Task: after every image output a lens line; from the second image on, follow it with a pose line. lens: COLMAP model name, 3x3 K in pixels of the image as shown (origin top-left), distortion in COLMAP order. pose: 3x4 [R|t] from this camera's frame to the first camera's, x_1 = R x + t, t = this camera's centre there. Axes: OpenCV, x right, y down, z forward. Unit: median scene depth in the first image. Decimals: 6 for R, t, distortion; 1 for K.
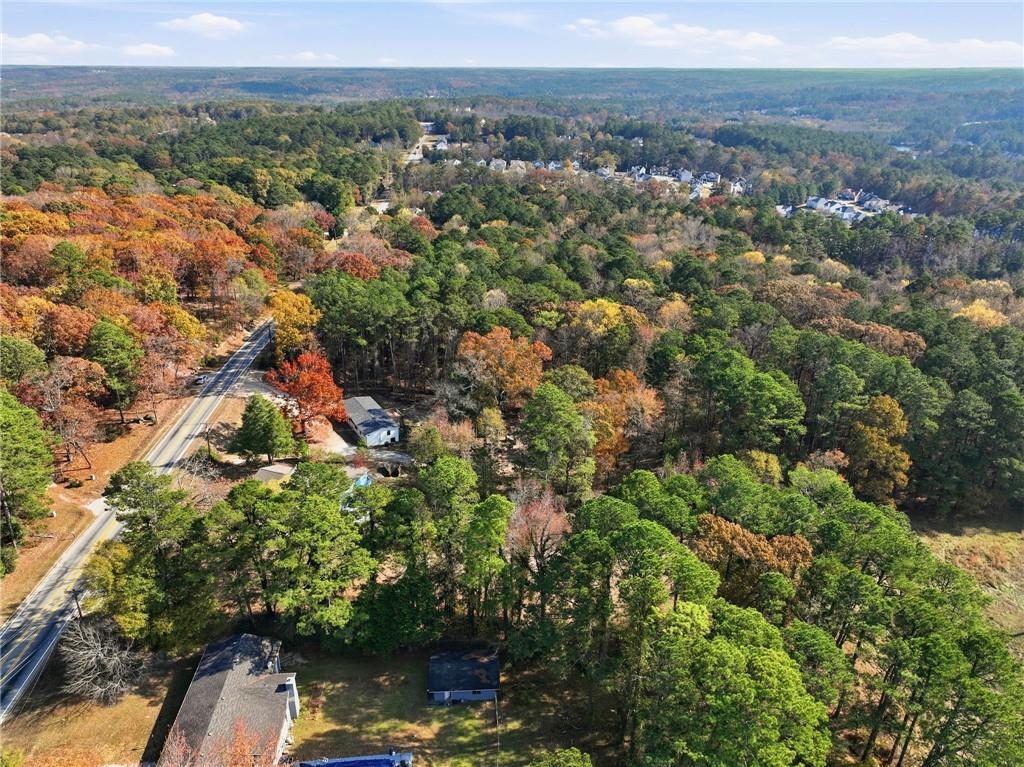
lens RADIAL K [[718.1, 0, 512.0], [0, 718.1, 383.5], [0, 0, 1]] dist [-0.007623, 0.008701]
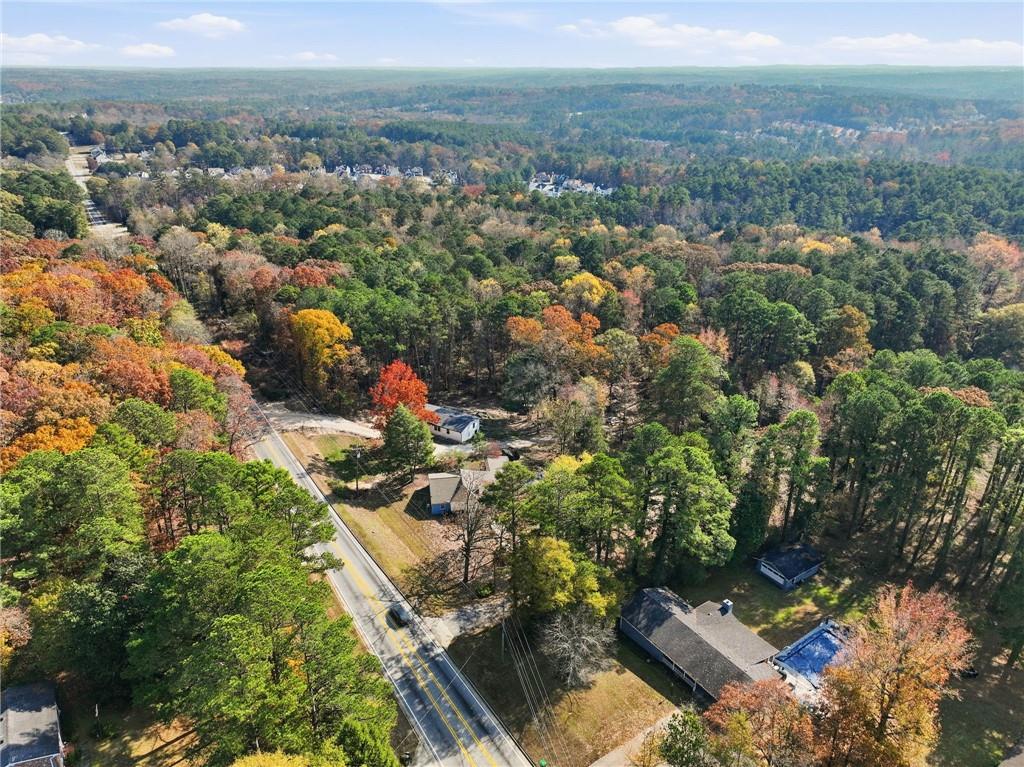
lens RADIAL K [[712.3, 0, 513.9], [0, 712.3, 392.7], [0, 0, 1]] dist [0.011101, 0.007613]
pose [[0.873047, -0.208770, 0.440686, -0.642542], [0.203228, 0.977270, 0.060353, -0.030801], [-0.443269, 0.036869, 0.895630, 0.072472]]
